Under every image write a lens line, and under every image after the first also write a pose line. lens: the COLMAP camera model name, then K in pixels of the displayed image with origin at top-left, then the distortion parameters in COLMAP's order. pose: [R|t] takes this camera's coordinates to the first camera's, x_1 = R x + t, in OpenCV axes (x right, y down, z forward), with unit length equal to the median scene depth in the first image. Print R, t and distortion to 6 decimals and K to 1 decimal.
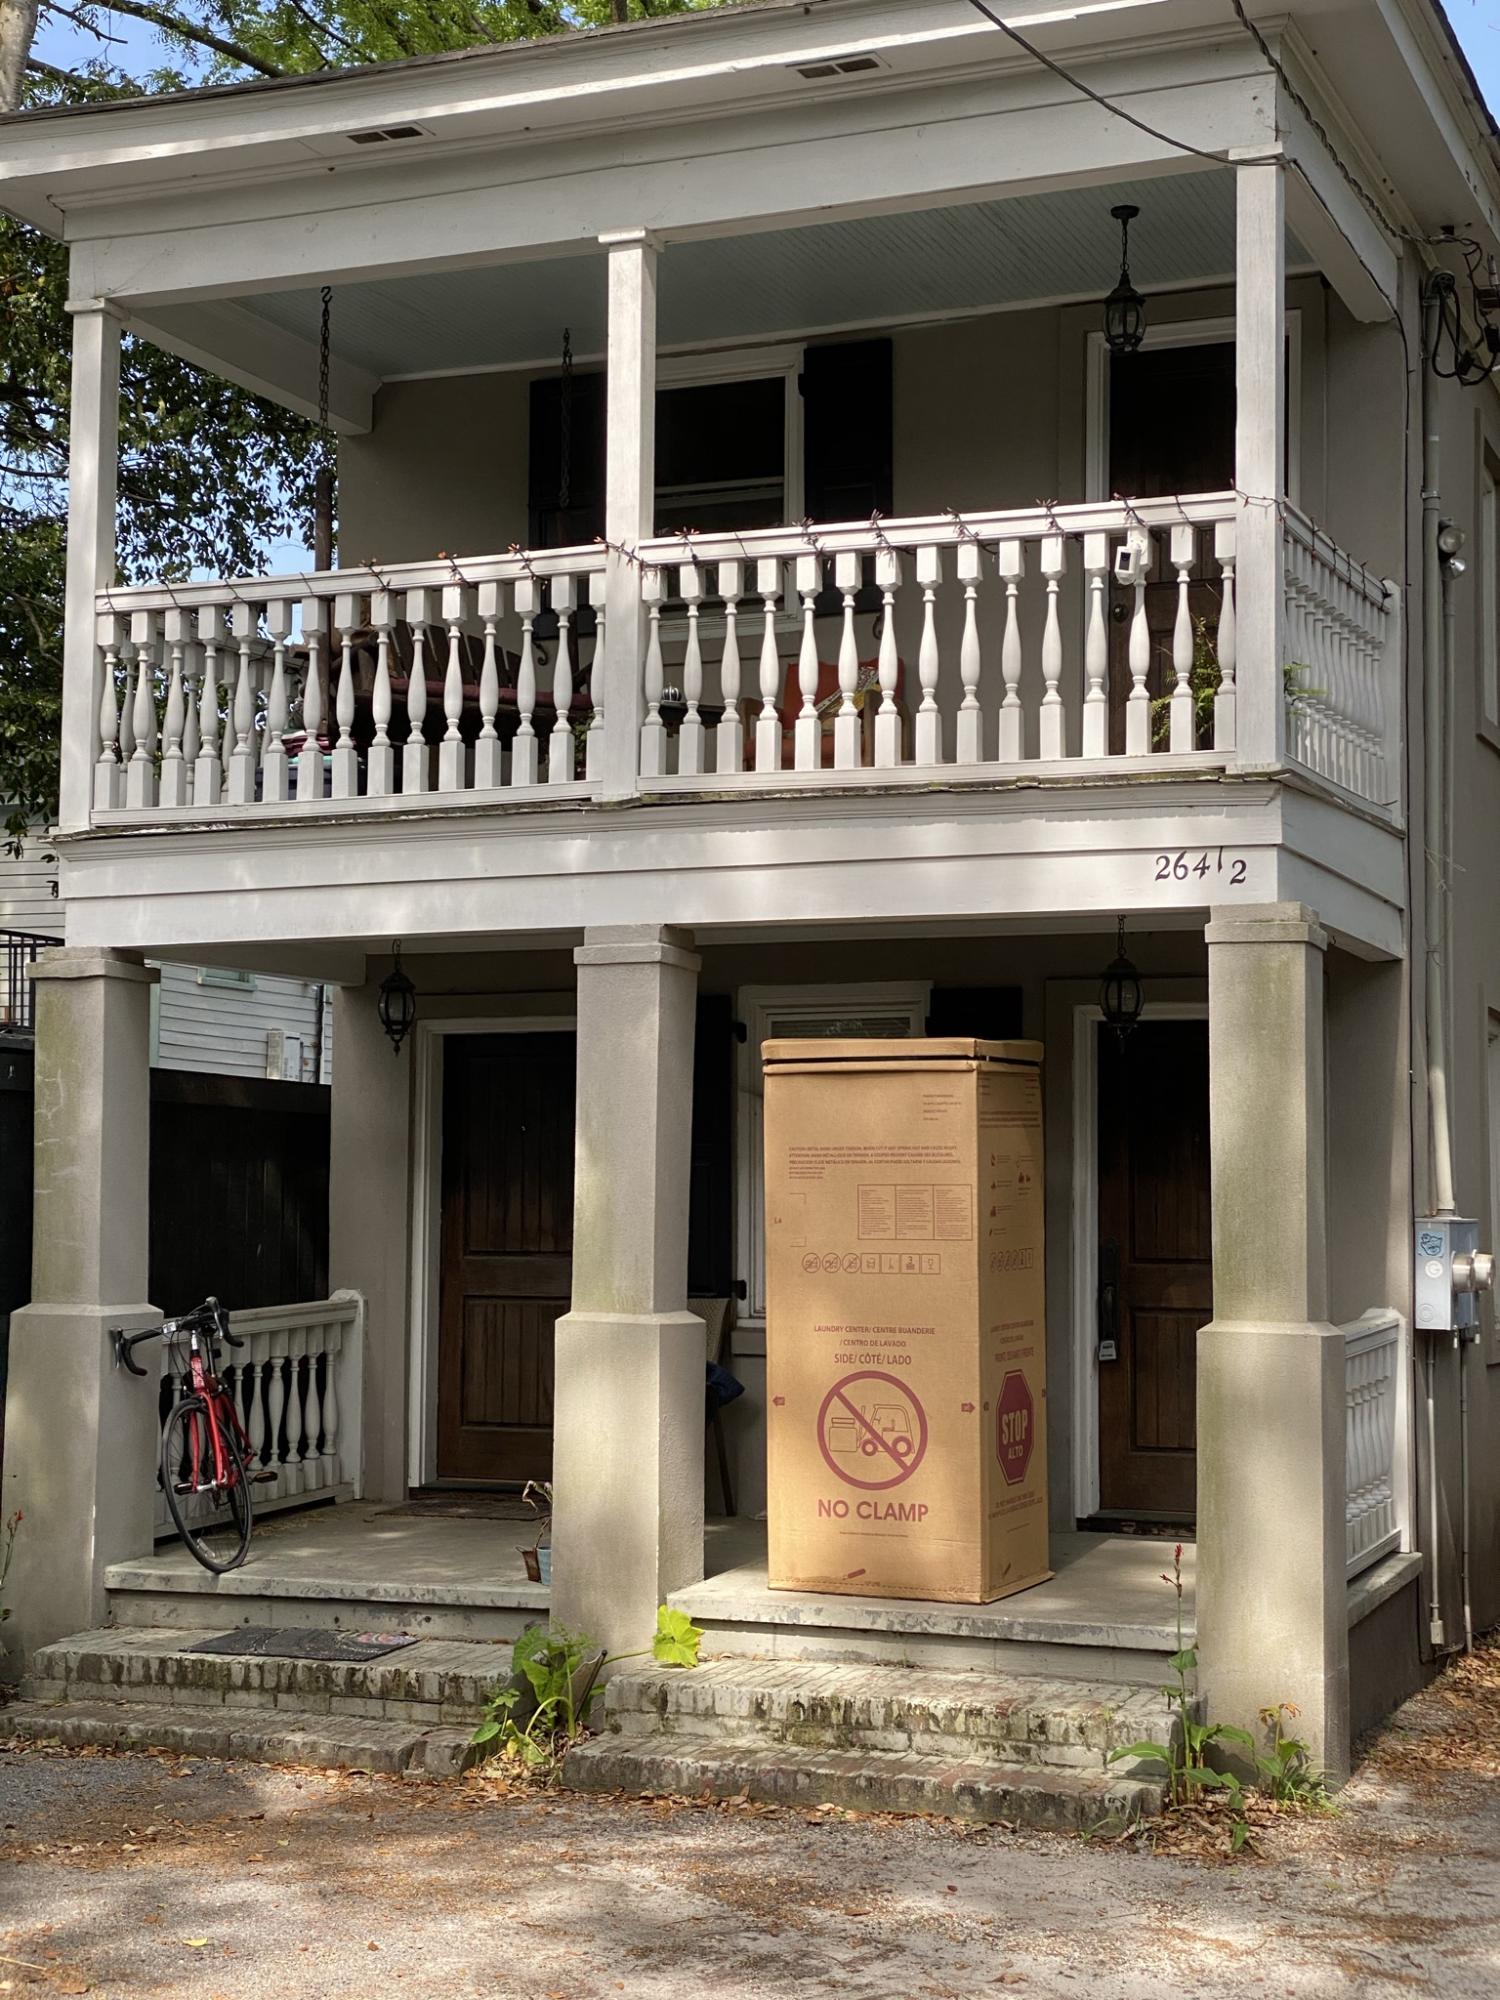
lens RADIAL K [[3058.2, 0, 737.8], [0, 3058.2, 995.0], [0, 0, 1]] dist [0.177811, 0.000000]
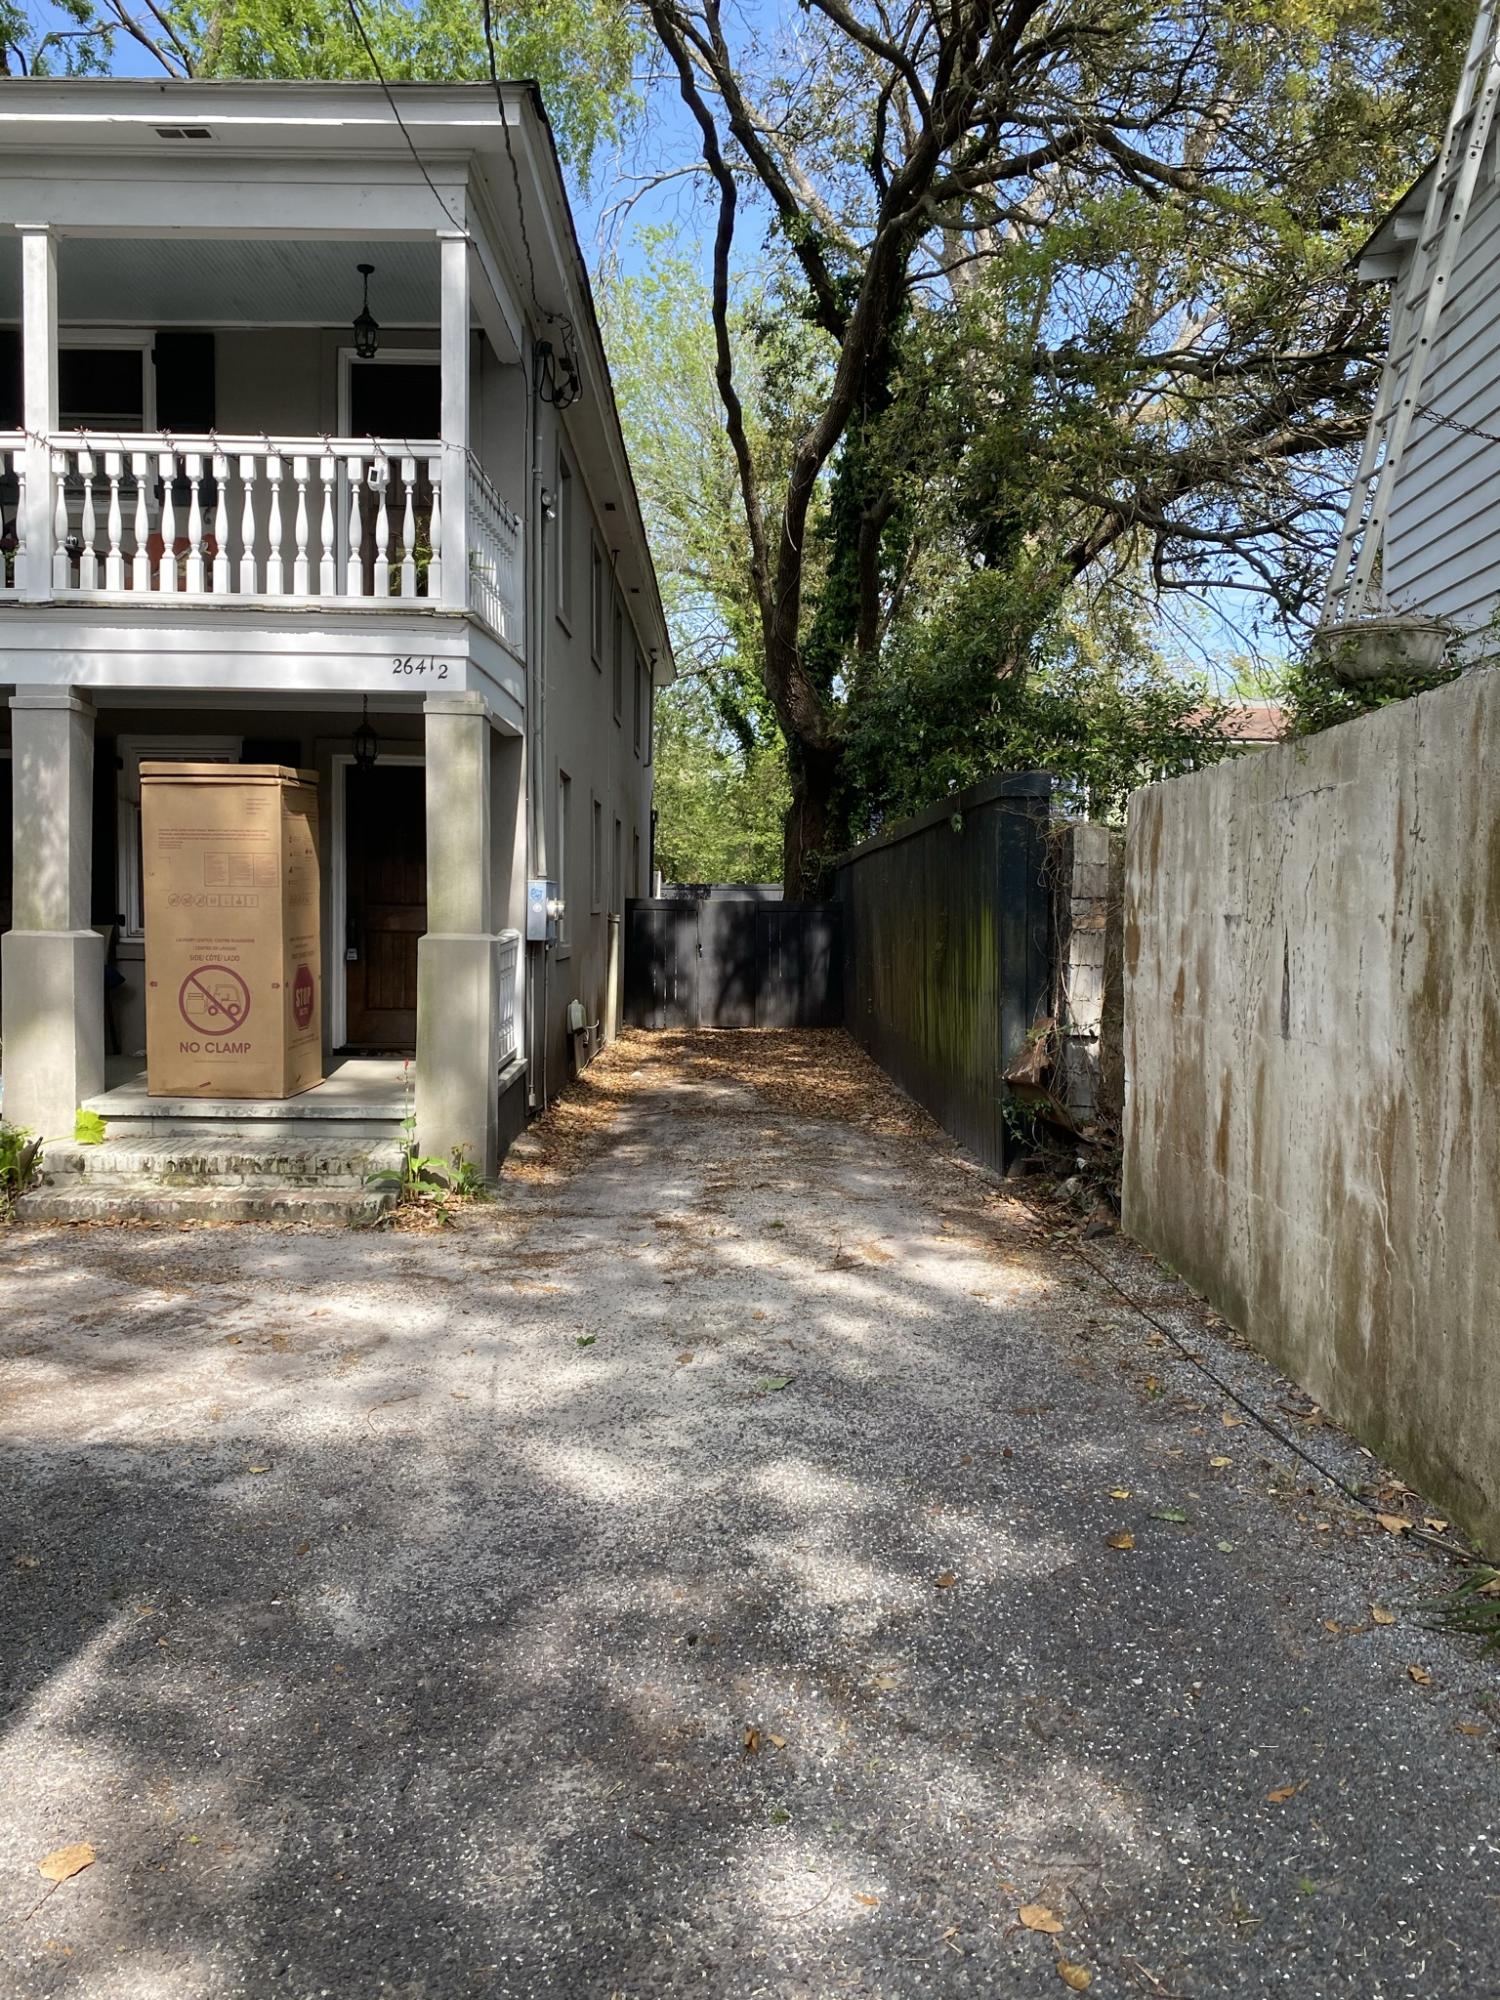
lens RADIAL K [[1549.4, 0, 738.7], [0, 1549.4, 982.5], [0, 0, 1]] dist [0.033727, -0.027697]
pose [[0.923377, -0.013725, 0.383650, -0.017571], [-0.034062, 0.992490, 0.117489, 0.023394], [-0.382381, -0.121555, 0.915974, 0.120178]]
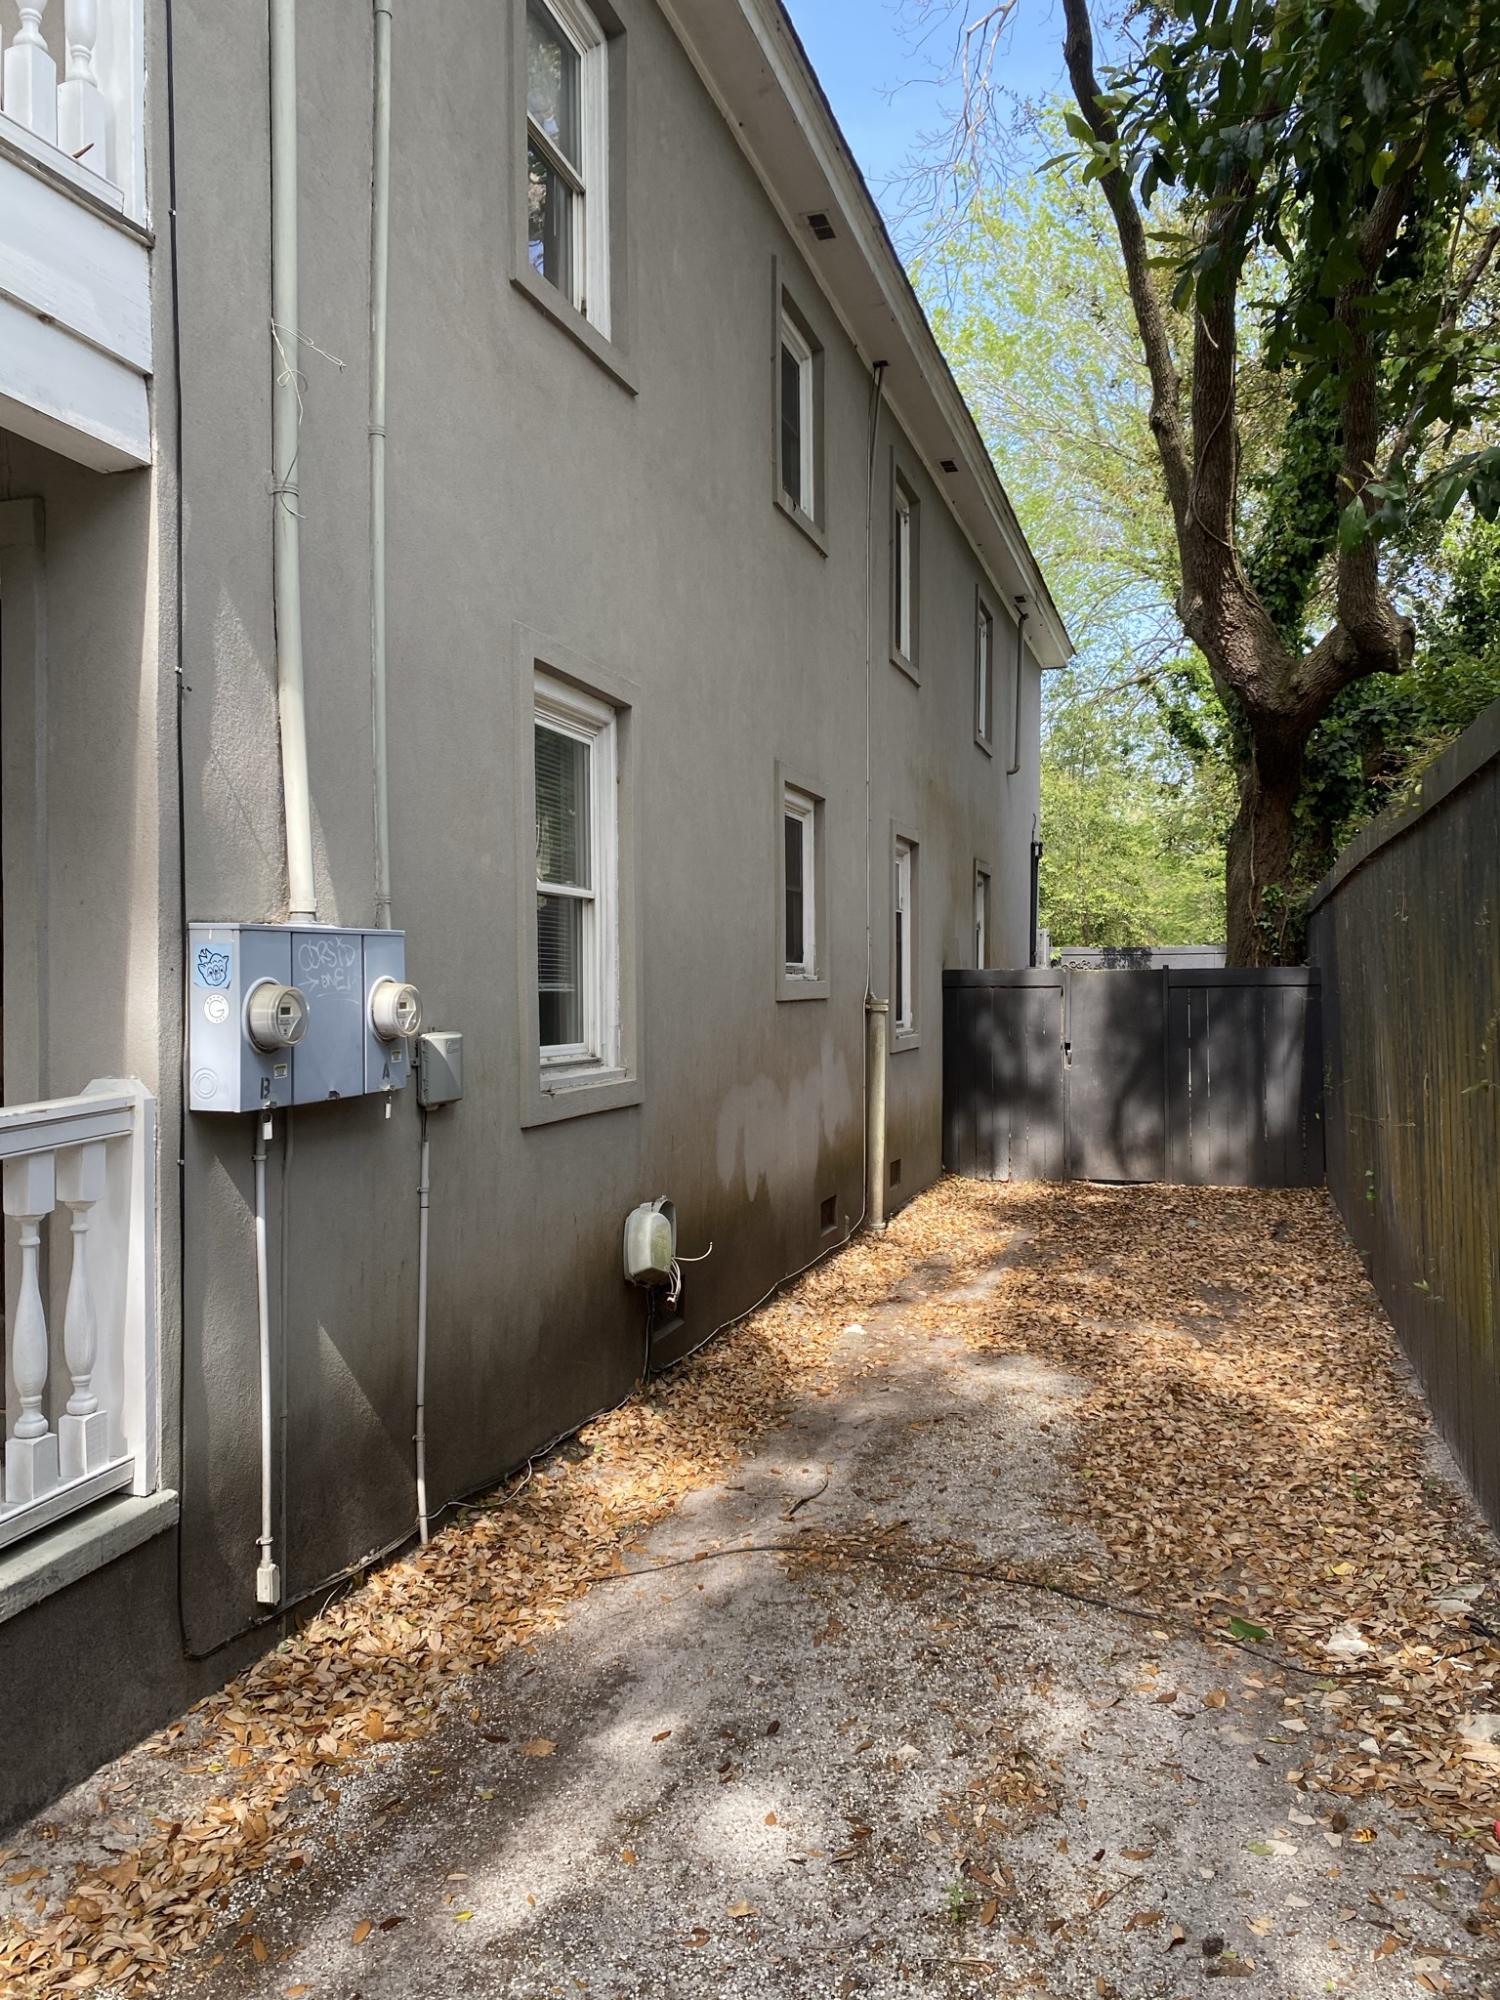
lens RADIAL K [[1549.4, 0, 714.1], [0, 1549.4, 998.9], [0, 0, 1]] dist [0.033727, -0.027697]
pose [[0.997253, -0.011017, 0.073247, 0.322341], [0.004482, 0.996040, 0.088796, 0.066432], [-0.073936, -0.088223, 0.993353, 0.761022]]
